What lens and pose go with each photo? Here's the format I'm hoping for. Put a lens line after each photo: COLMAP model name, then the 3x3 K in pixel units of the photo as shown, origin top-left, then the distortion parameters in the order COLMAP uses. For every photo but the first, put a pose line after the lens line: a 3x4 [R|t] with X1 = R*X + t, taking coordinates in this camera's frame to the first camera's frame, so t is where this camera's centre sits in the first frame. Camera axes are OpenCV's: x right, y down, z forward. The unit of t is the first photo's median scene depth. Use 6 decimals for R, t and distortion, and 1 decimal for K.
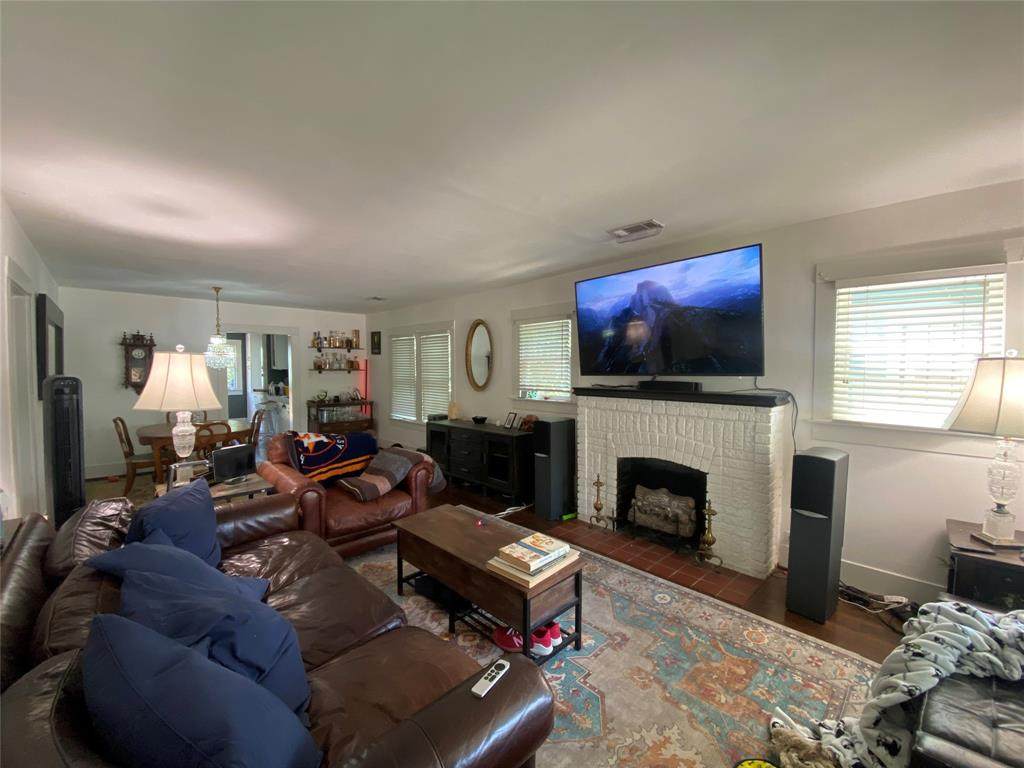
lens RADIAL K [[408.2, 0, 512.0], [0, 408.2, 384.0], [0, 0, 1]] dist [0.000583, 0.000040]
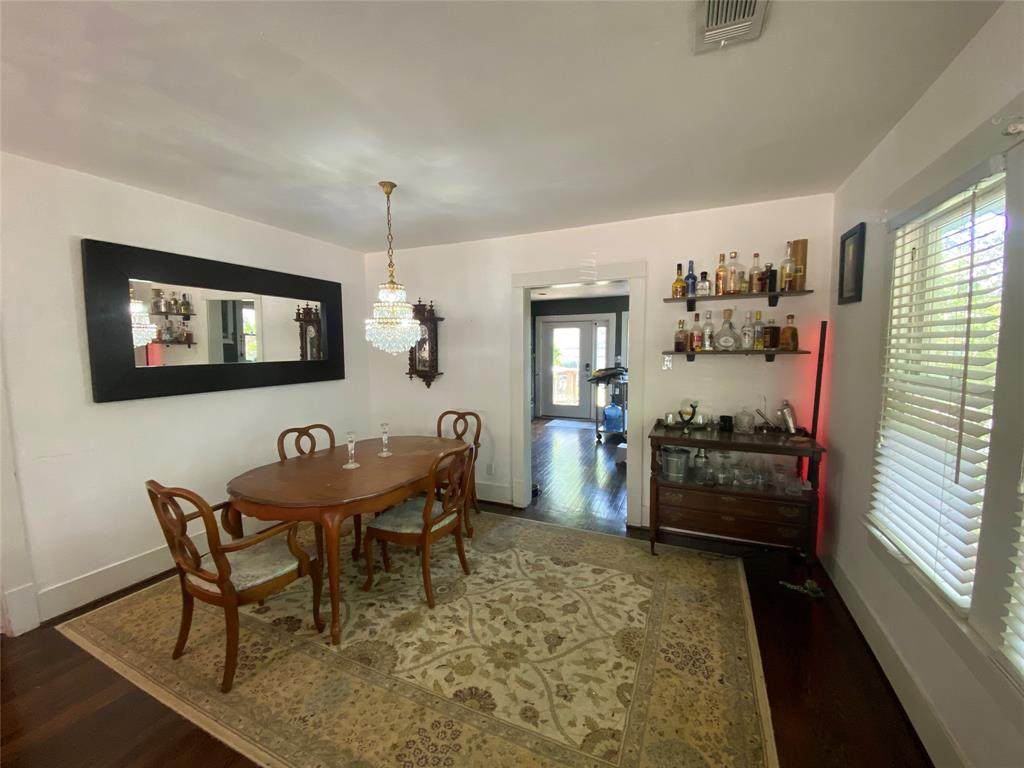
lens RADIAL K [[408.2, 0, 512.0], [0, 408.2, 384.0], [0, 0, 1]] dist [0.000583, 0.000040]
pose [[0.349989, 0.069815, -0.934148, -0.127173], [-0.027501, 0.997555, 0.064251, -0.022908], [0.936350, 0.003203, 0.351054, 0.647470]]
